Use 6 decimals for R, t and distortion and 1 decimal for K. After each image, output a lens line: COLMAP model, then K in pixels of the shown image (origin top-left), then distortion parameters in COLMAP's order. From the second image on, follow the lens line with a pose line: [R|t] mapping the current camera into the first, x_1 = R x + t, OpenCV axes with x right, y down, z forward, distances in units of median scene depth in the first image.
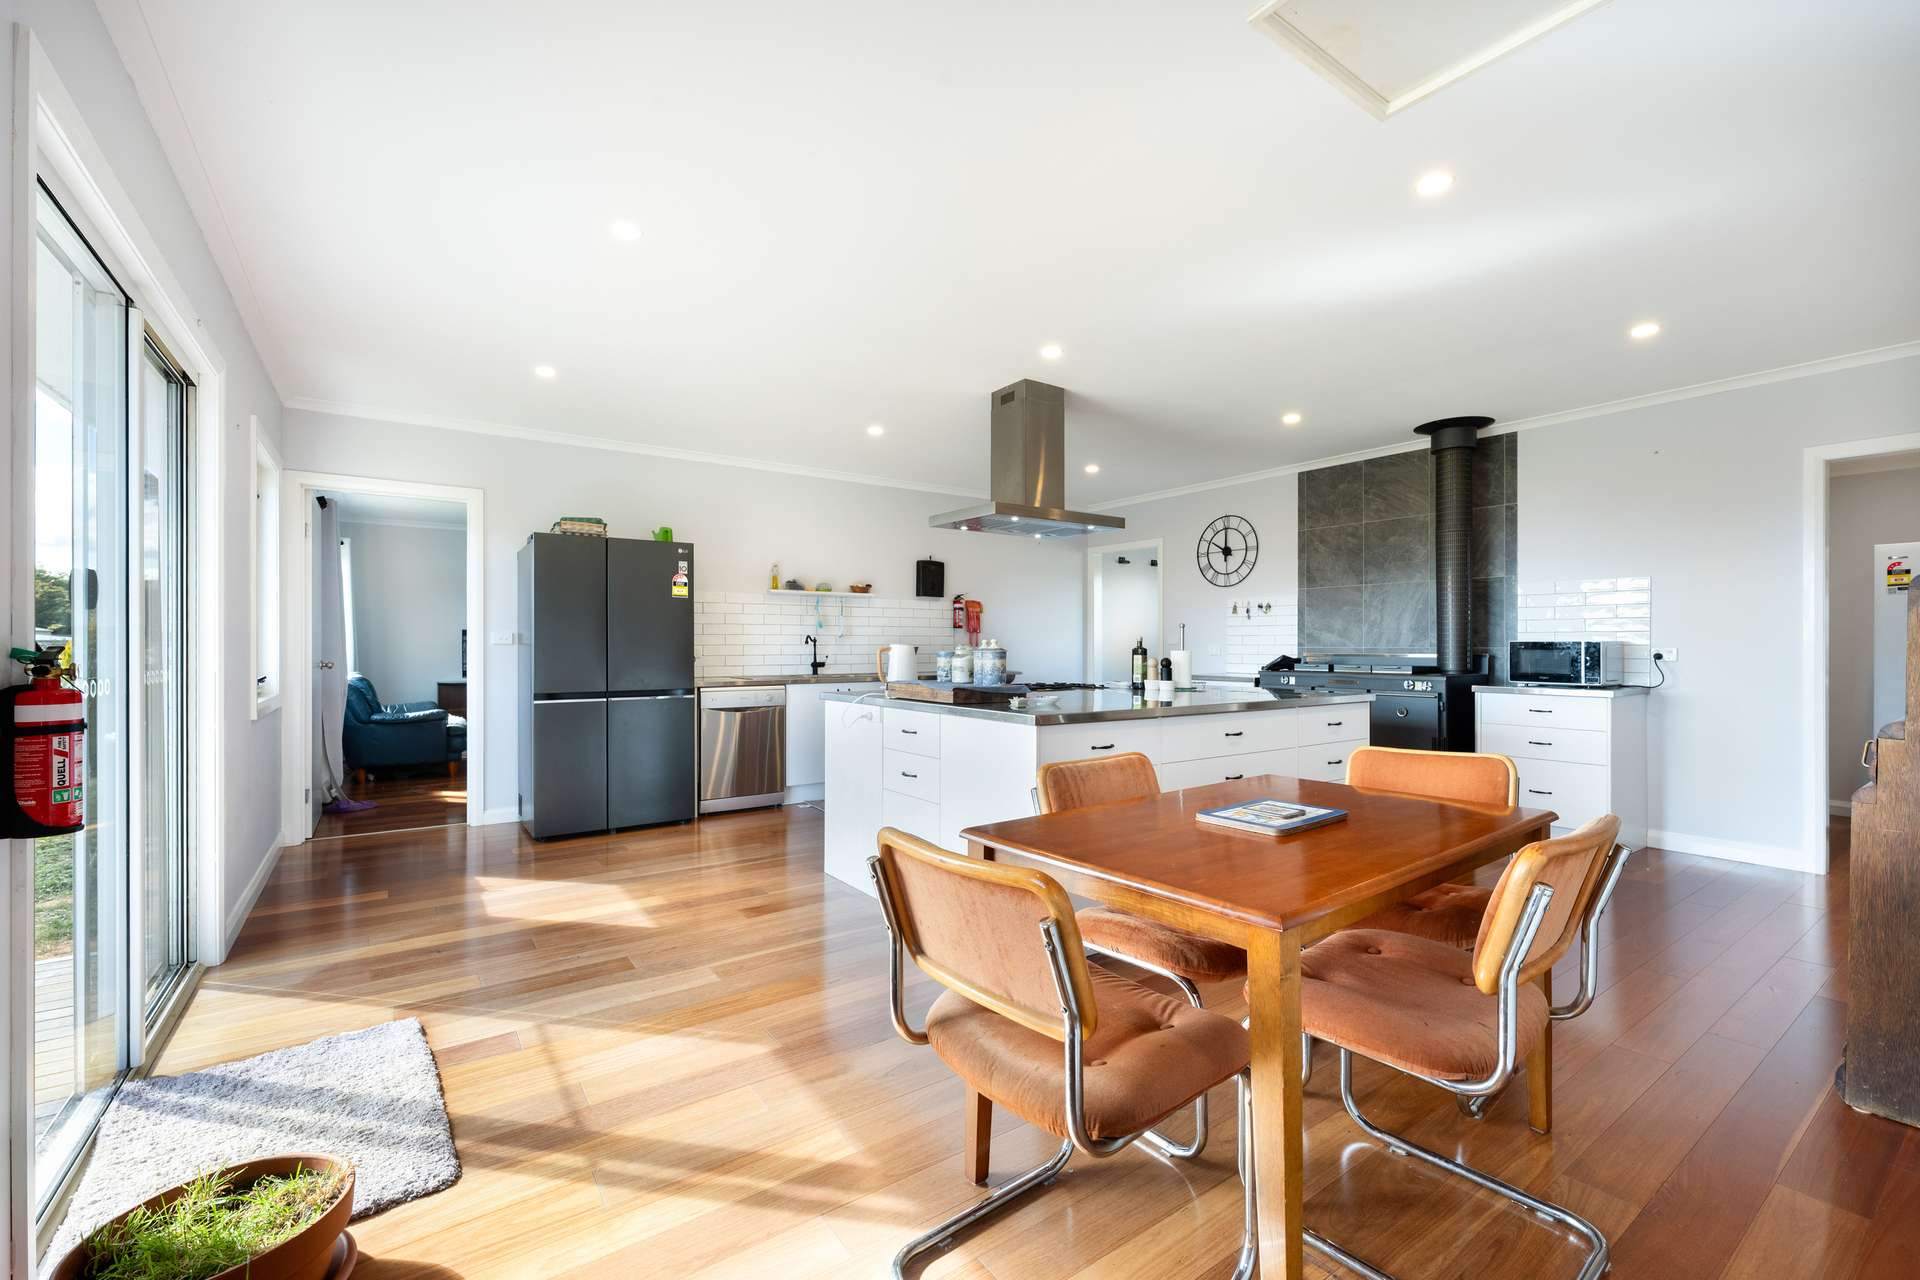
lens RADIAL K [[782.5, 0, 970.7], [0, 782.5, 646.2], [0, 0, 1]] dist [-0.005490, 0.000383]
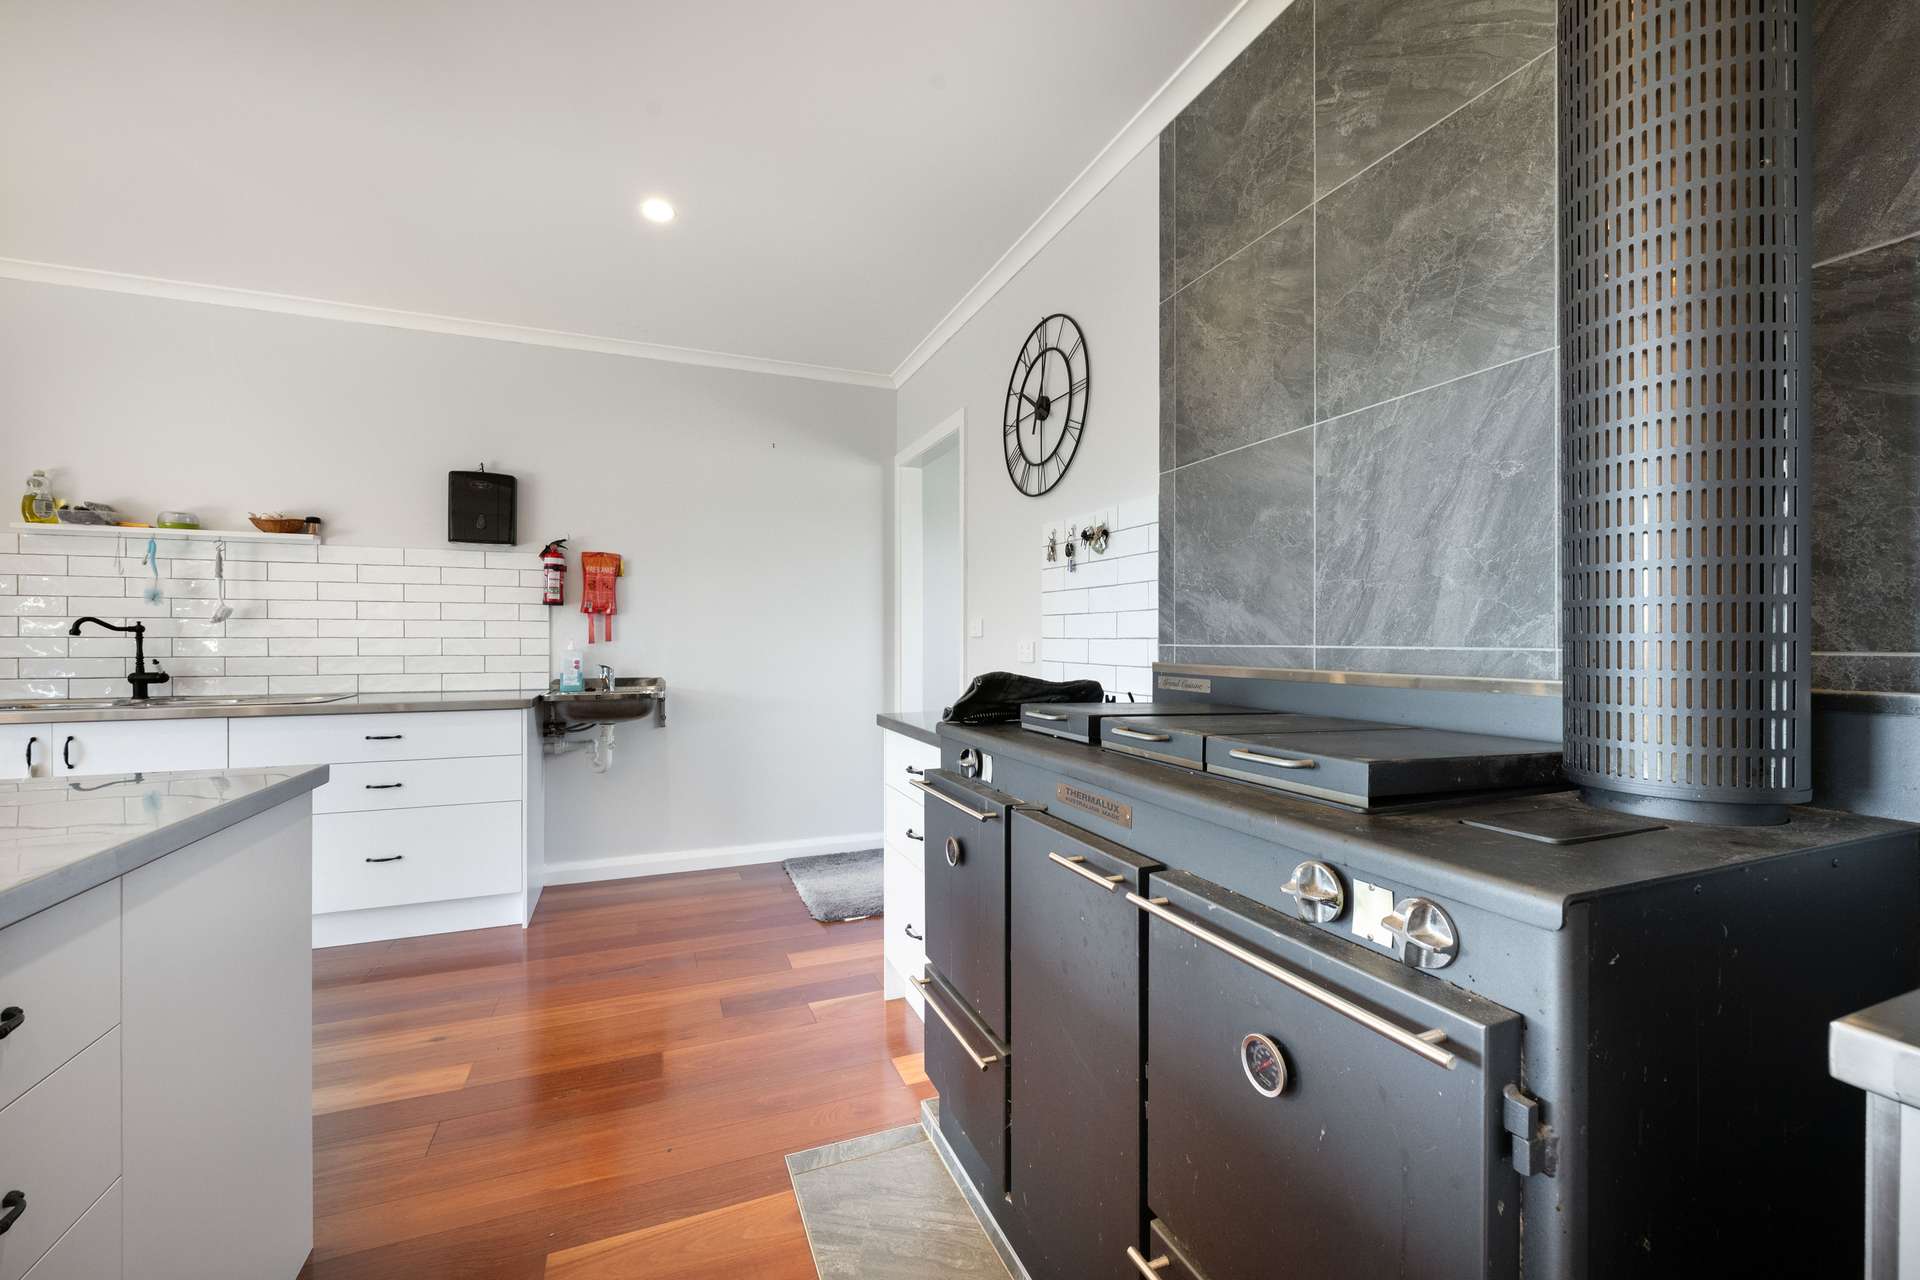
lens RADIAL K [[782.5, 0, 948.2], [0, 782.5, 638.5], [0, 0, 1]] dist [-0.005490, 0.000383]
pose [[0.972041, 0.001438, -0.234806, 0.406216], [-0.002155, 0.999994, -0.002795, -0.000276], [0.234800, 0.003223, 0.972038, 0.642421]]
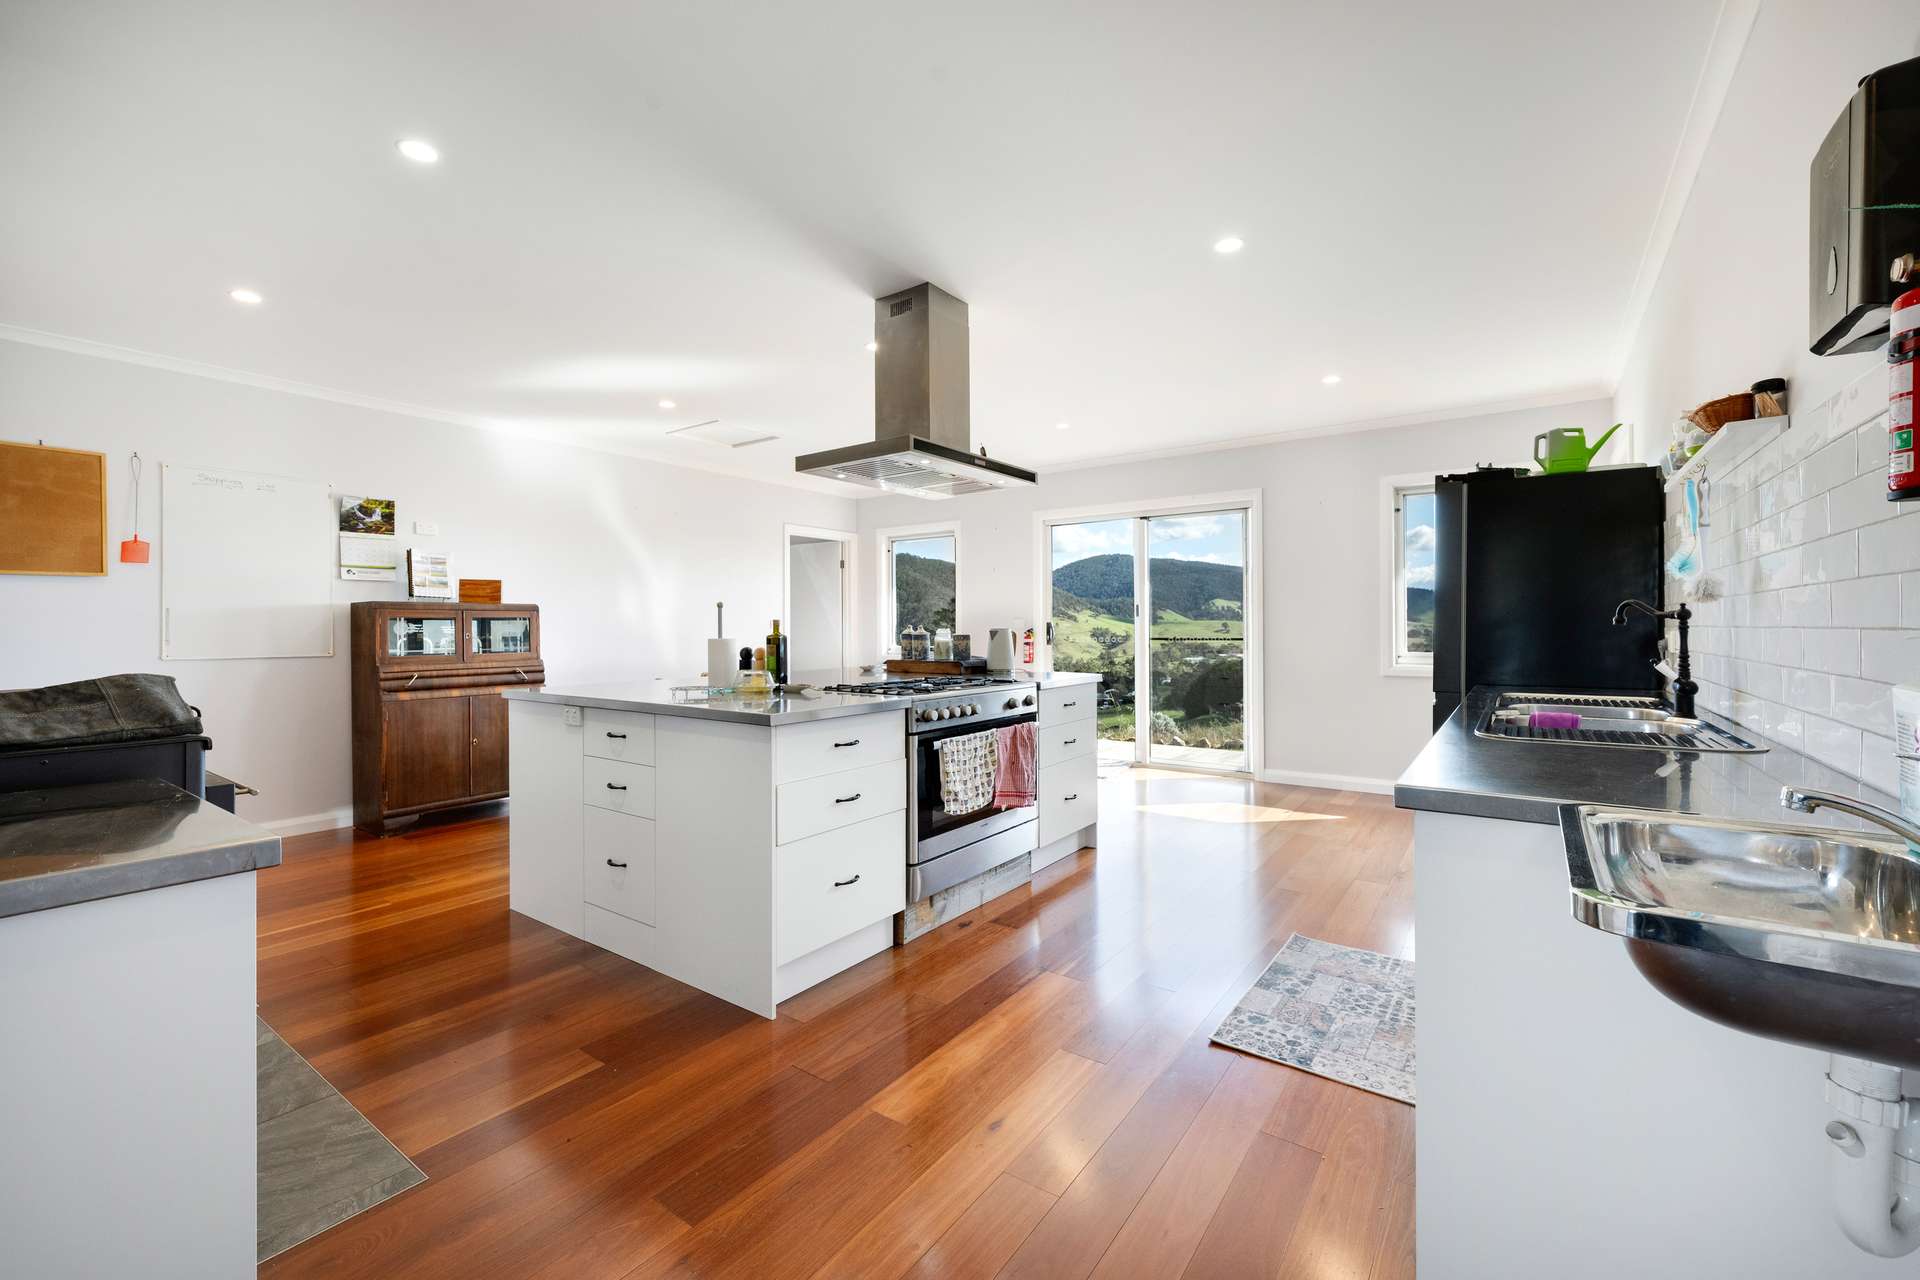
lens RADIAL K [[782.5, 0, 943.9], [0, 782.5, 631.5], [0, 0, 1]] dist [-0.005490, 0.000383]
pose [[-0.950655, 0.006830, -0.310176, 0.204422], [0.005261, 0.999969, 0.005895, -0.002969], [0.310206, 0.003973, -0.950661, 1.212843]]
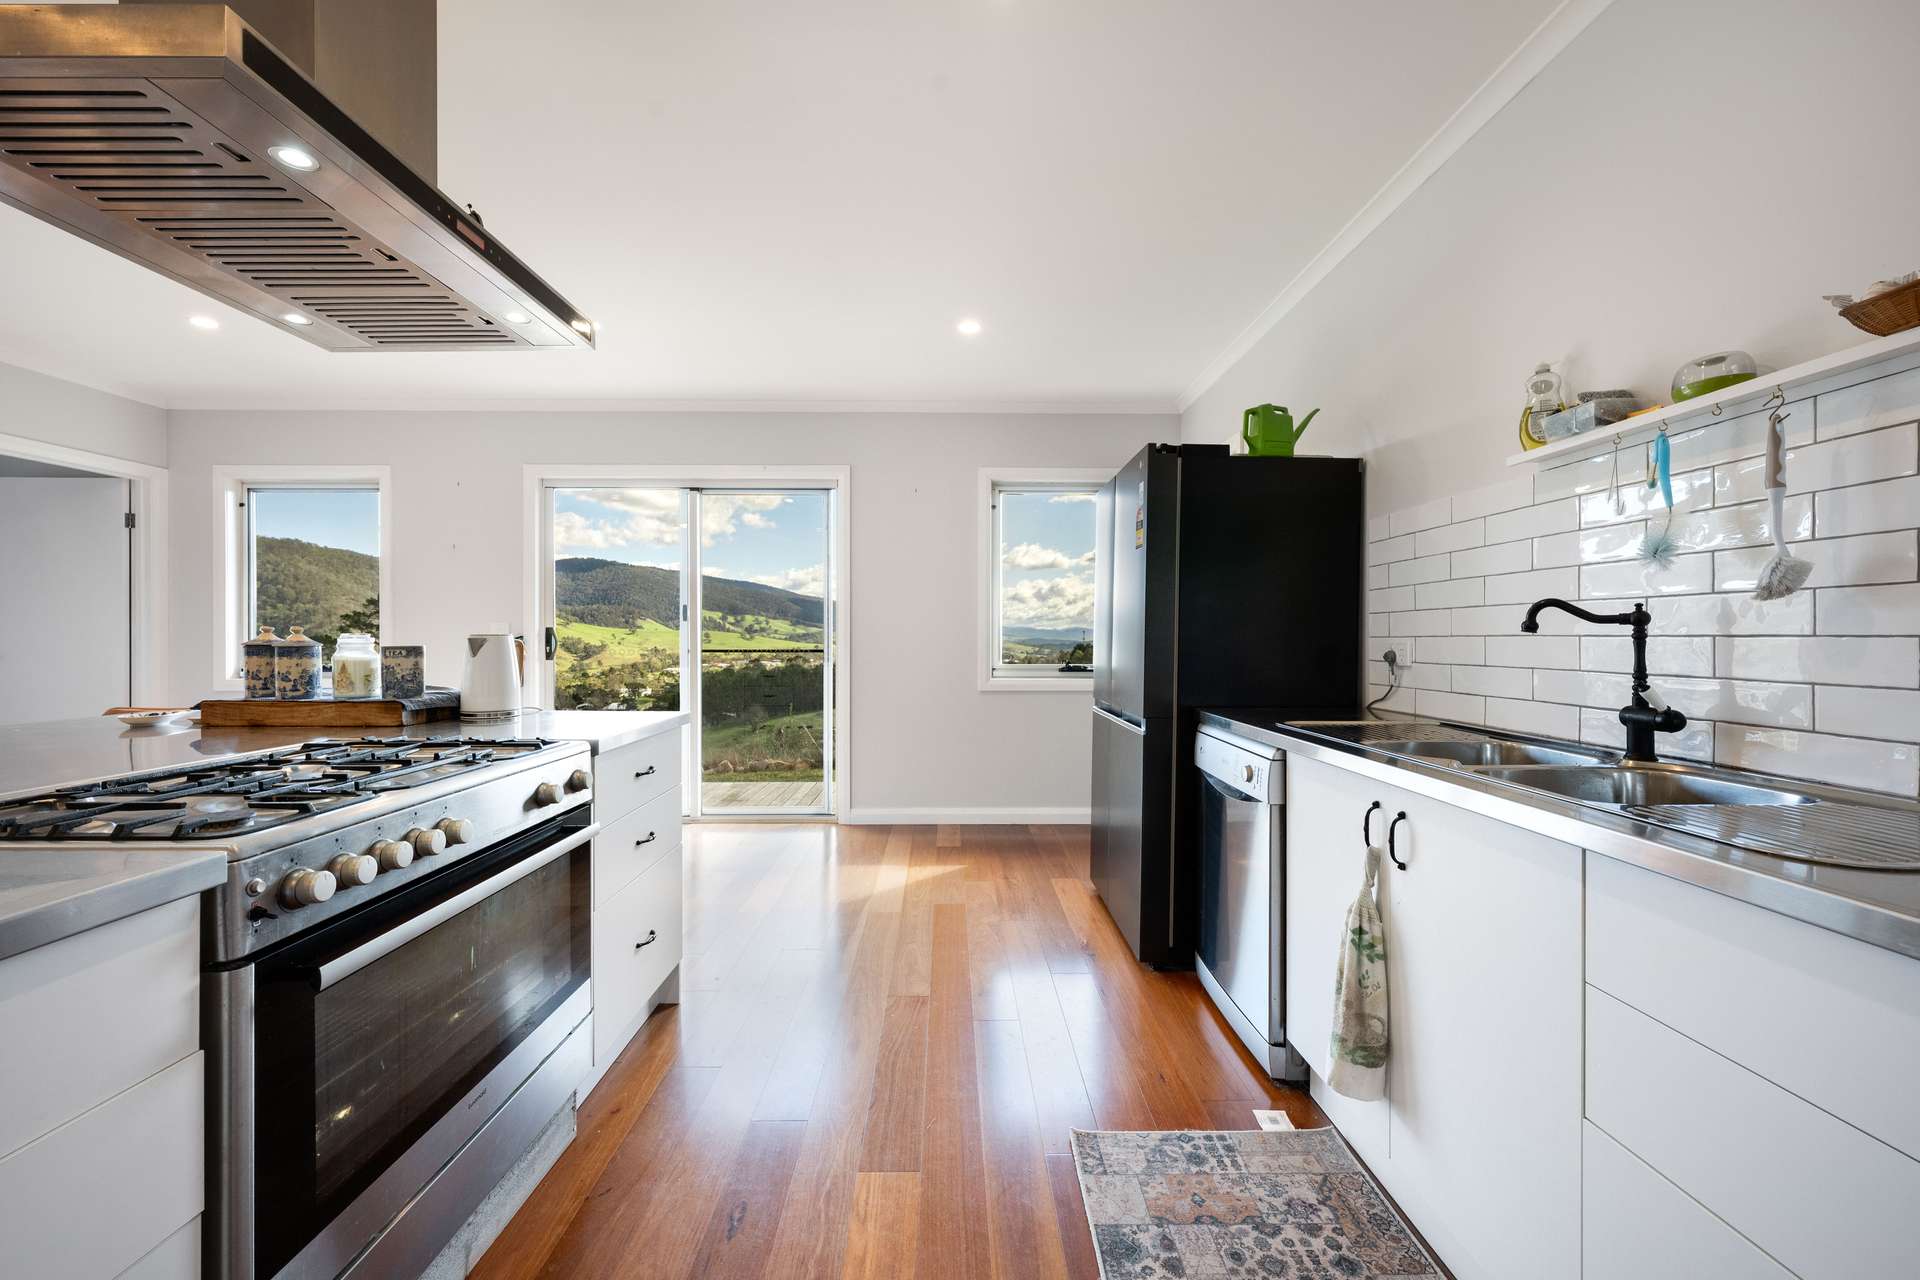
lens RADIAL K [[782.5, 0, 958.8], [0, 782.5, 640.4], [0, 0, 1]] dist [-0.005490, 0.000383]
pose [[-0.562642, 0.003867, -0.826691, 0.121564], [-0.001609, 0.999982, 0.005773, -0.000741], [0.826699, 0.004578, -0.562626, 0.956856]]
